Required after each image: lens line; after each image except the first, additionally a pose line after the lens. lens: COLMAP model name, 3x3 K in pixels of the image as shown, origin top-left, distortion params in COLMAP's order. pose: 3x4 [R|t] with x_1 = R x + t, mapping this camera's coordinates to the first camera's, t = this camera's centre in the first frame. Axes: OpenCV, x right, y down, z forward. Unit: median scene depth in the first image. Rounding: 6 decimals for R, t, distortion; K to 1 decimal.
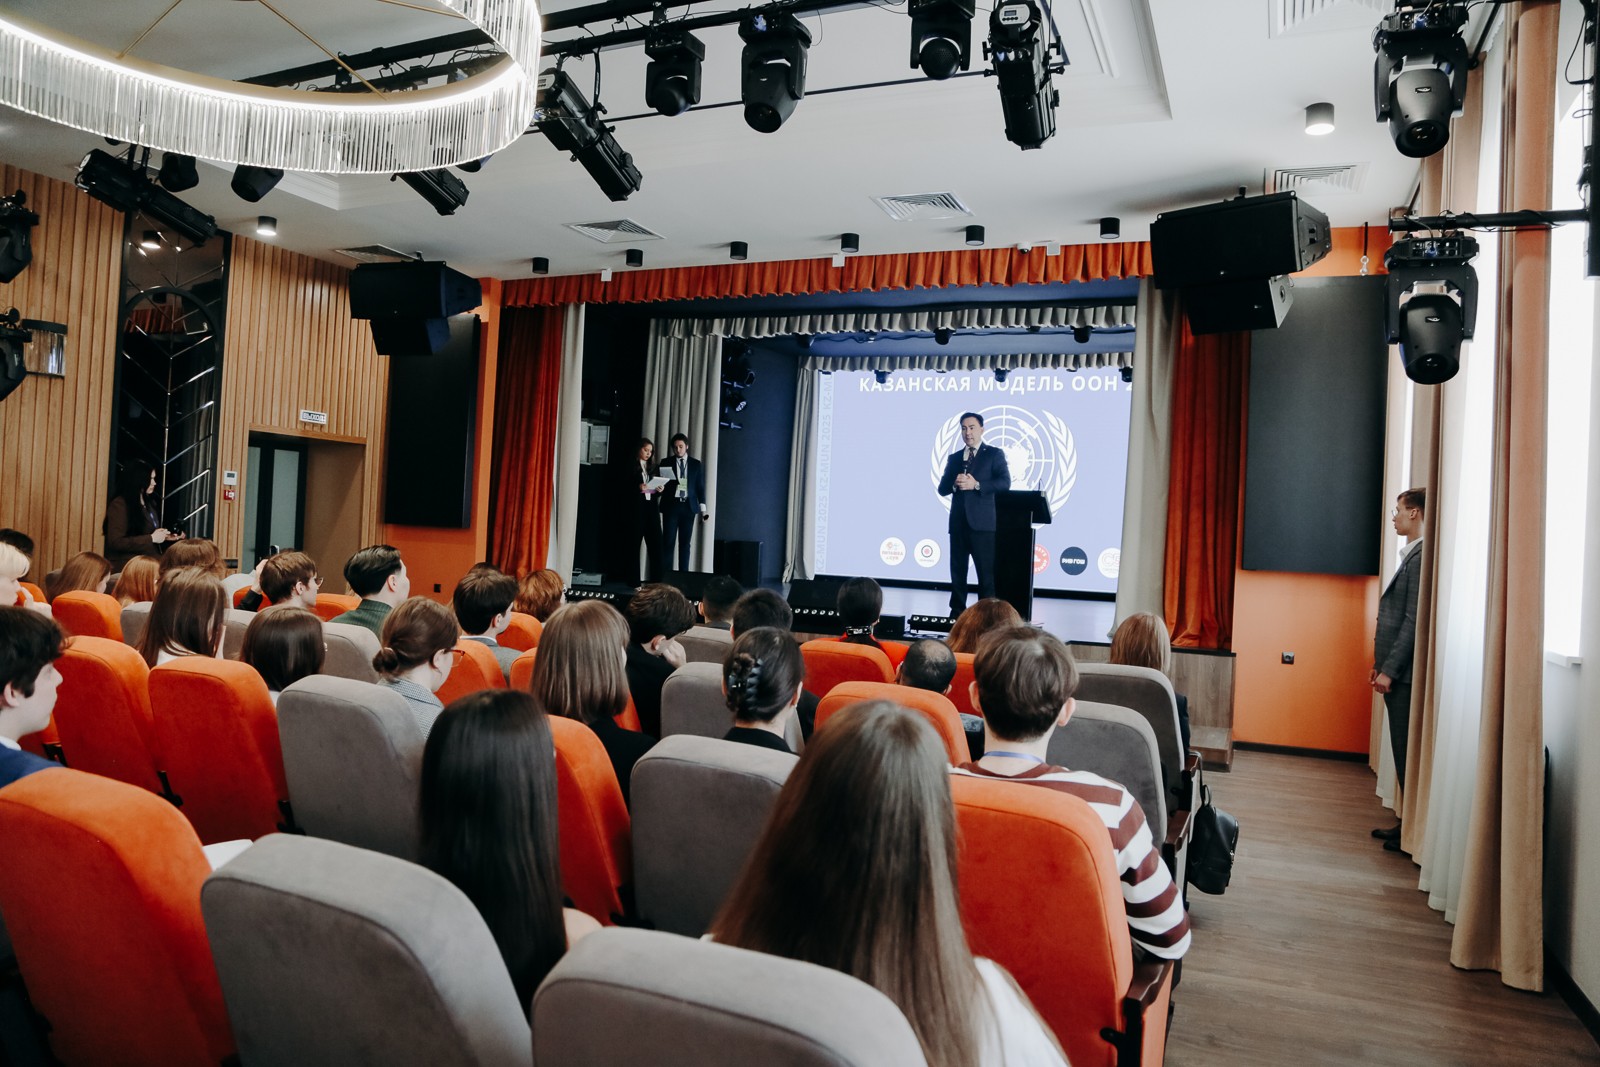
lens RADIAL K [[1164.1, 0, 796.4], [0, 1164.1, 529.4], [0, 0, 1]] dist [-0.003434, 0.000294]
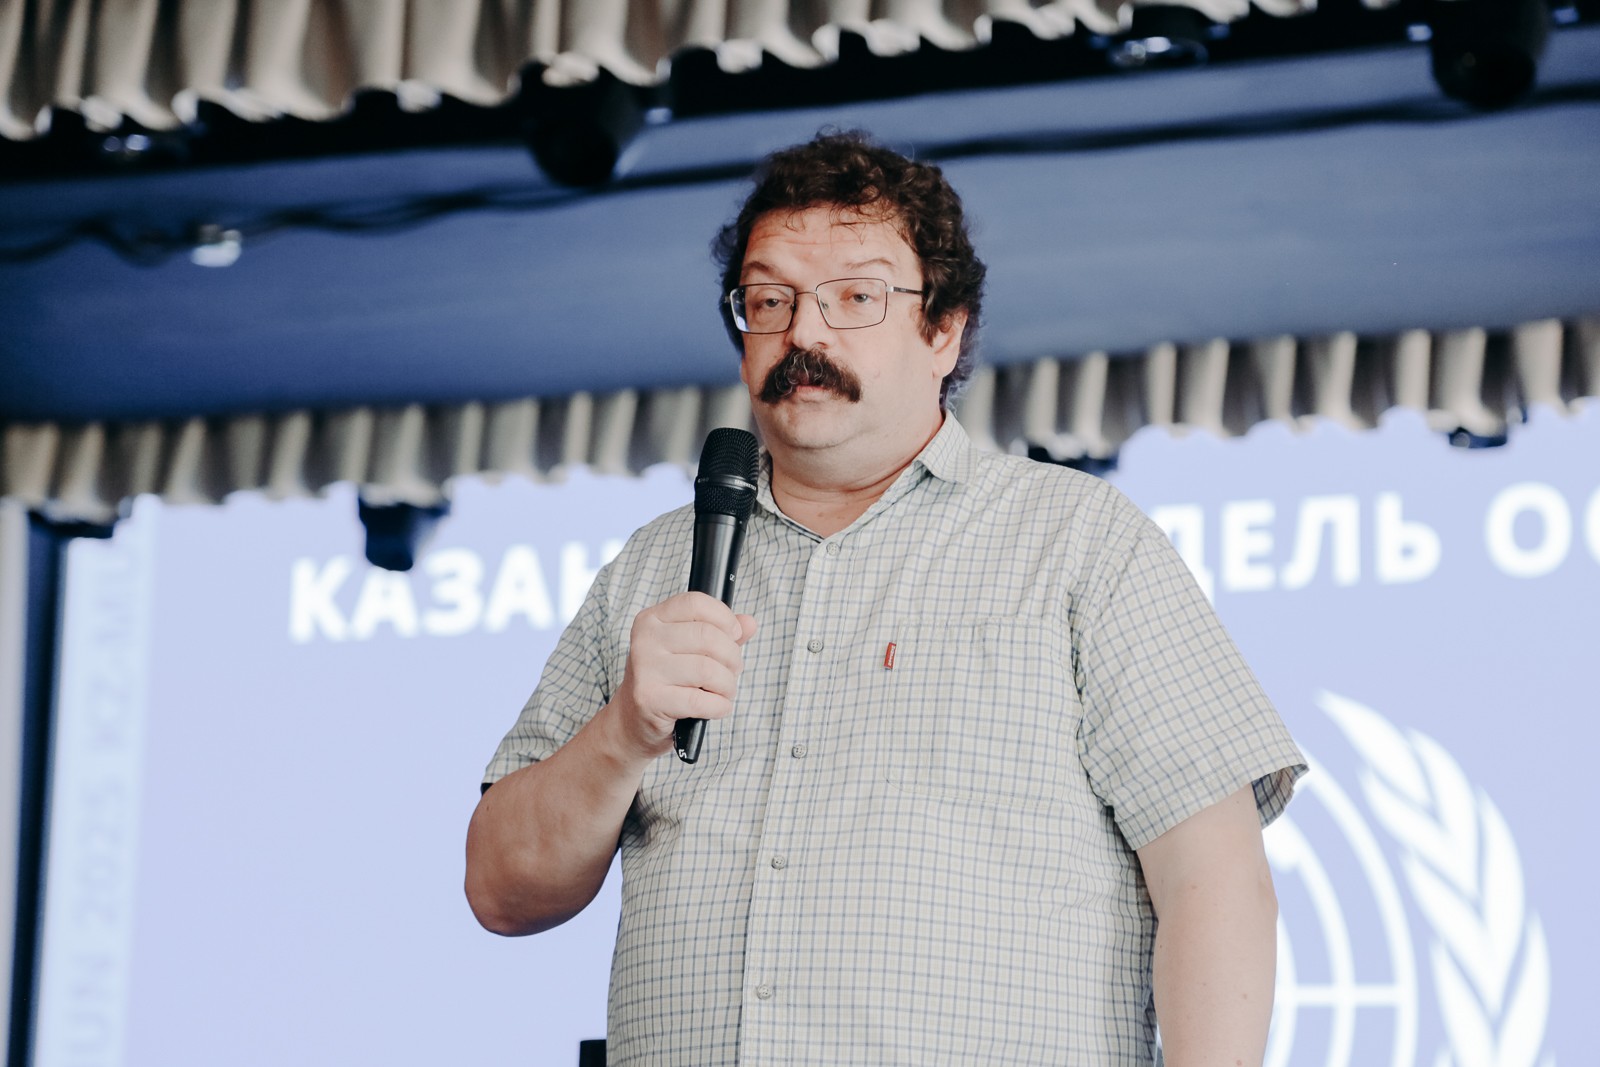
lens RADIAL K [[4404.4, 0, 782.0], [0, 4404.4, 526.2], [0, 0, 1]] dist [0.757333, 0.000000]
pose [[0.997932, -0.018618, 0.061529, 0.092990], [0.030522, 0.979601, -0.198623, -0.000136], [-0.056576, 0.200090, 0.978143, 0.363223]]
